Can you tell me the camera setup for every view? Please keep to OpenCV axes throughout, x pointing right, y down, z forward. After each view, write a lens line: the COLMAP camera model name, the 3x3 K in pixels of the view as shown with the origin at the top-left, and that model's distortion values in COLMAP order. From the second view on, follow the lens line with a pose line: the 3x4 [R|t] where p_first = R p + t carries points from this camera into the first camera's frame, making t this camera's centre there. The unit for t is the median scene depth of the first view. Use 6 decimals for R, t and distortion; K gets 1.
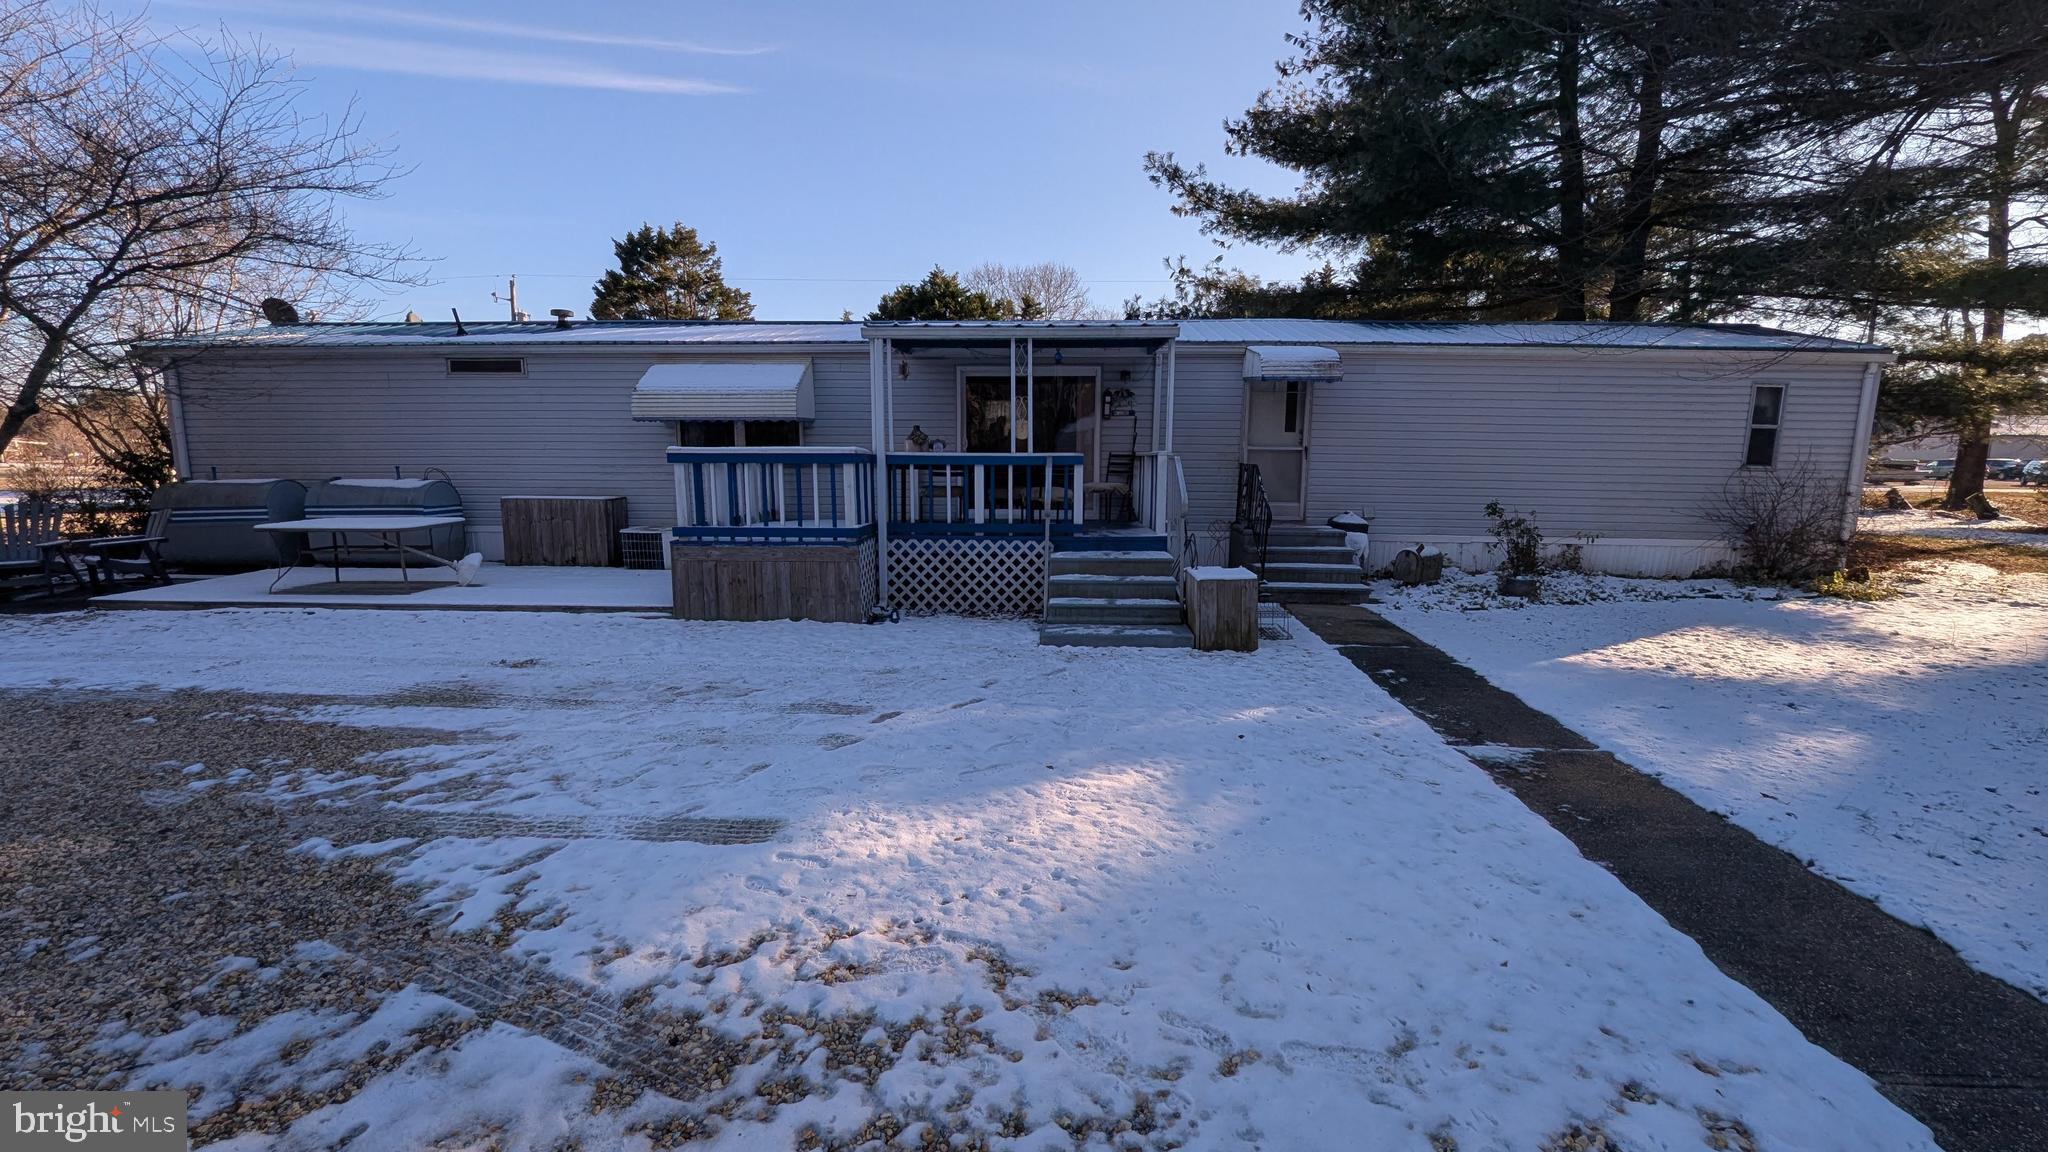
lens RADIAL K [[842.6, 0, 1028.3], [0, 842.6, 582.5], [0, 0, 1]] dist [0.000463, -0.000714]
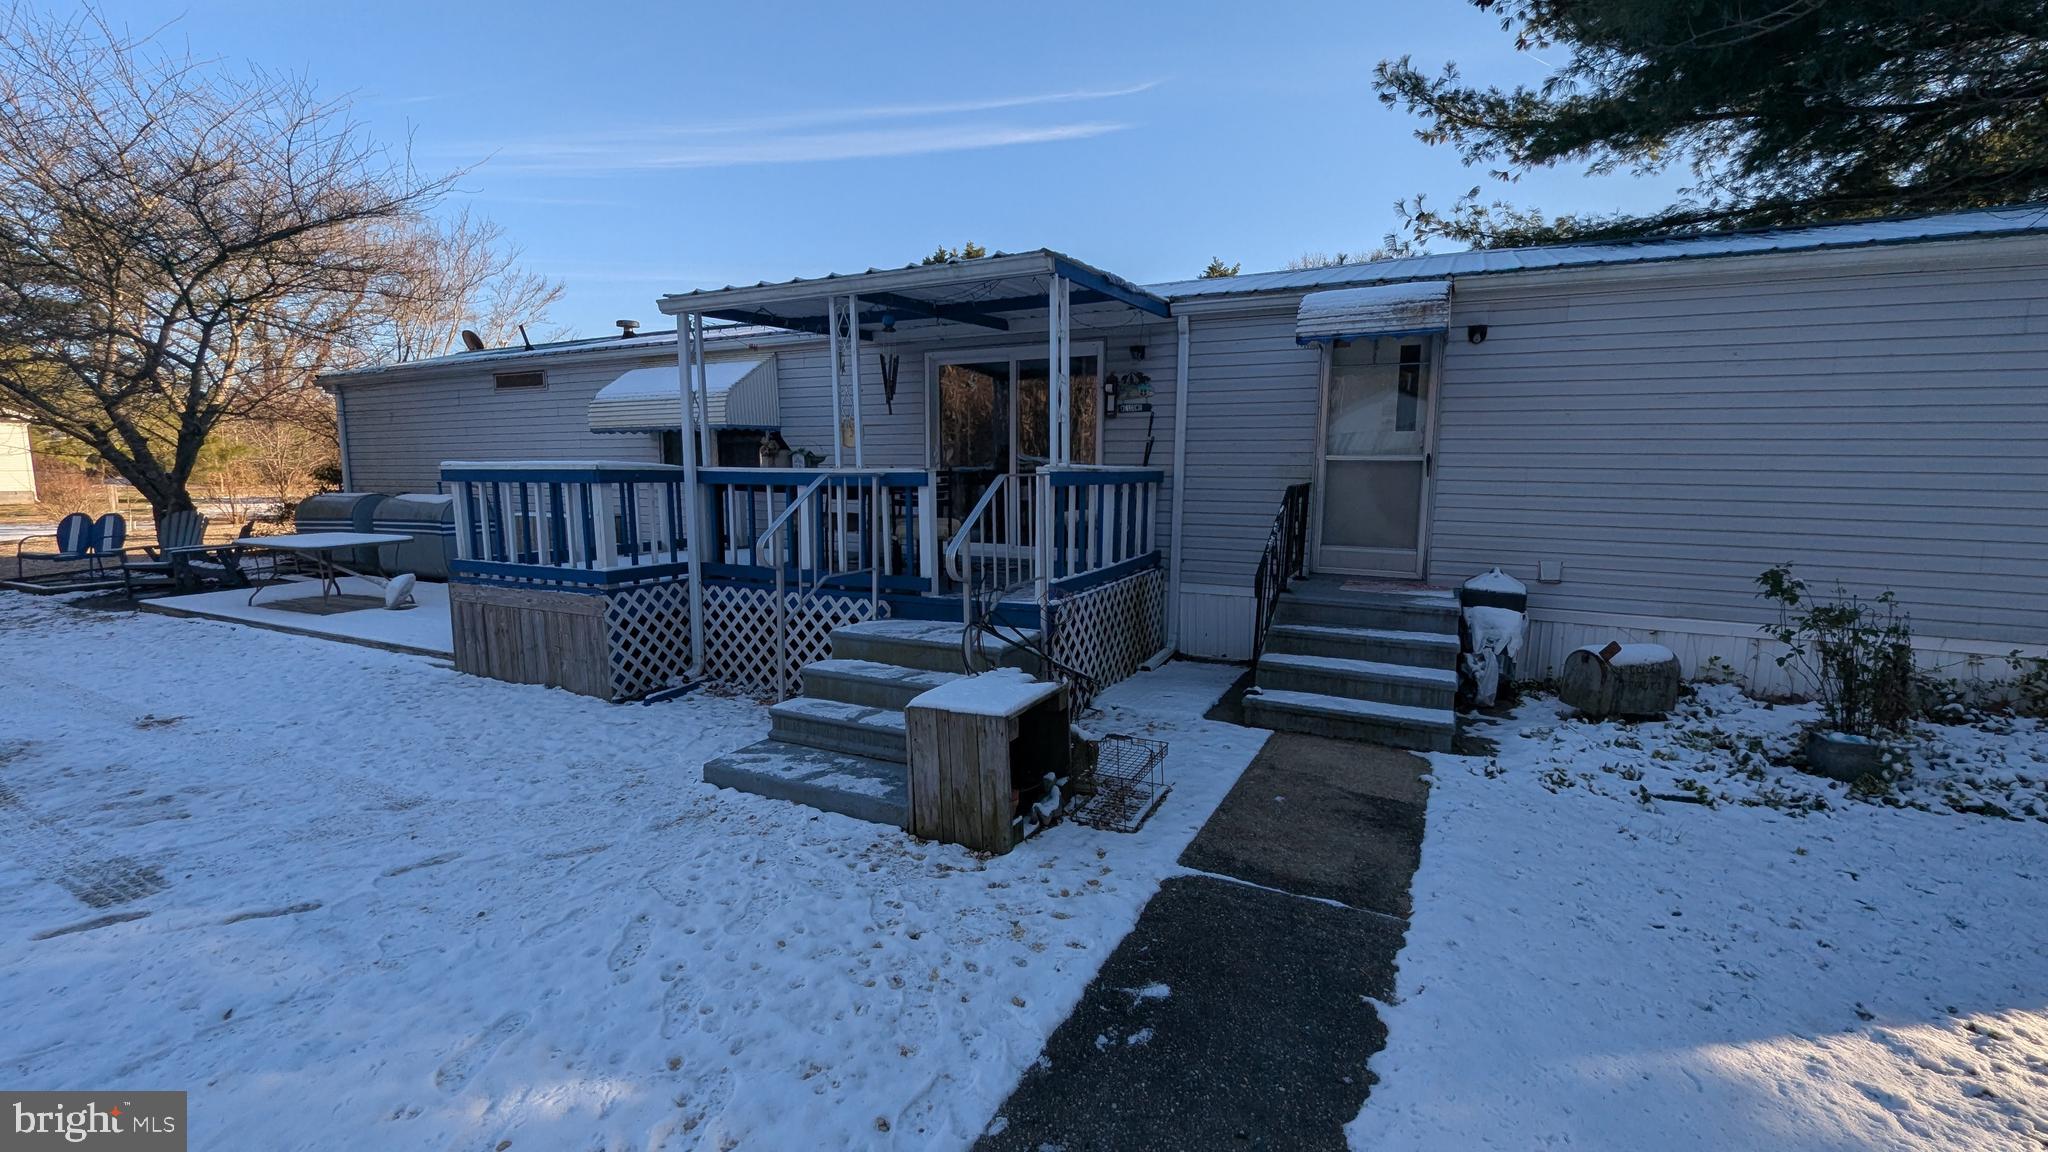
lens RADIAL K [[842.6, 0, 1028.3], [0, 842.6, 582.5], [0, 0, 1]] dist [0.000463, -0.000714]
pose [[0.914144, 0.052325, -0.401998, 0.328580], [-0.057996, 0.998315, -0.001940, -0.057476], [0.401219, 0.025087, 0.915638, 0.366487]]
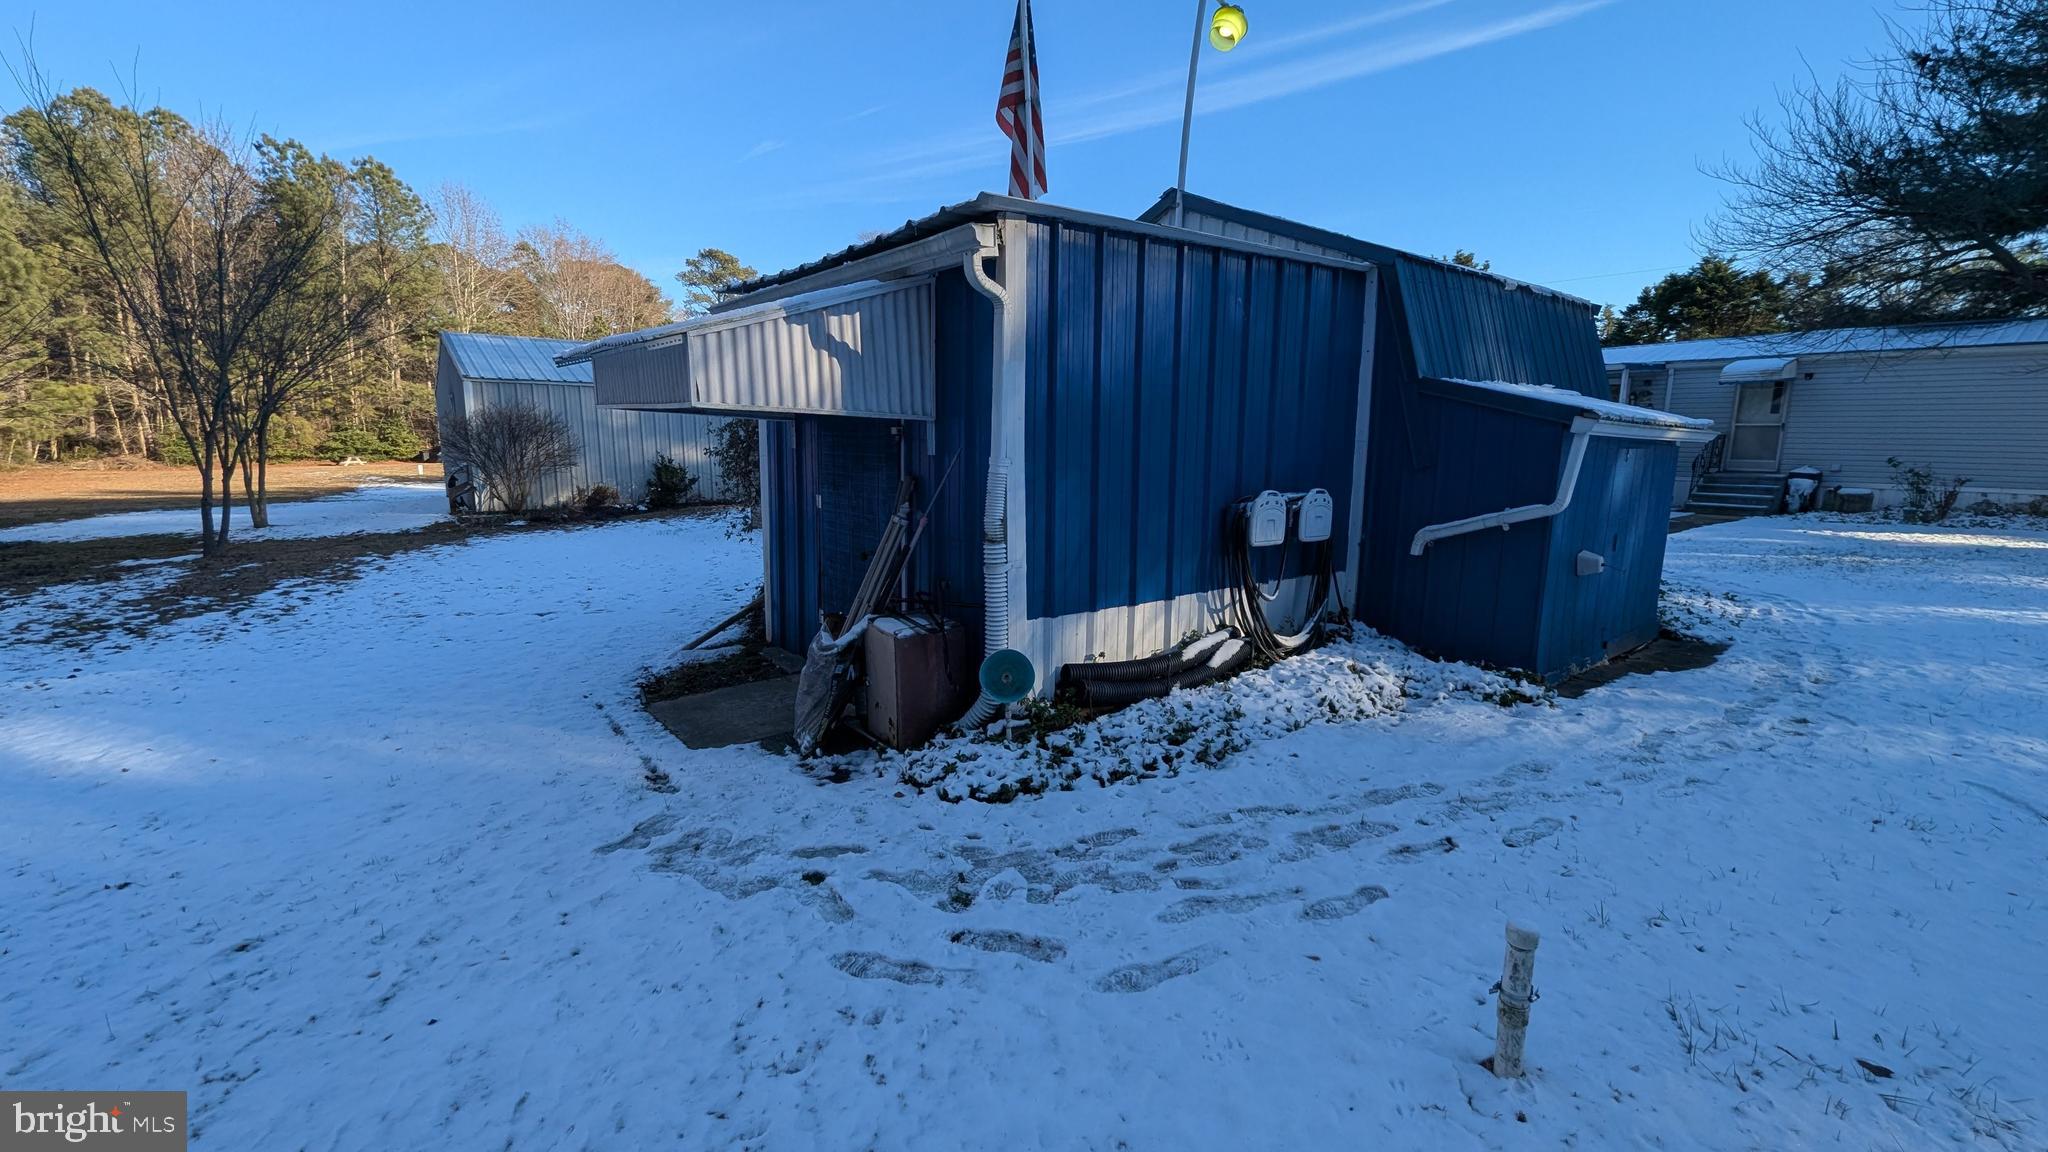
lens RADIAL K [[821.9, 0, 1026.1], [0, 821.9, 600.4], [0, 0, 1]] dist [0.000121, -0.000116]
pose [[0.643021, 0.140340, -0.752880, 0.640109], [-0.110708, 0.989775, 0.089944, 0.182500], [0.757805, 0.025514, 0.651983, -1.046137]]
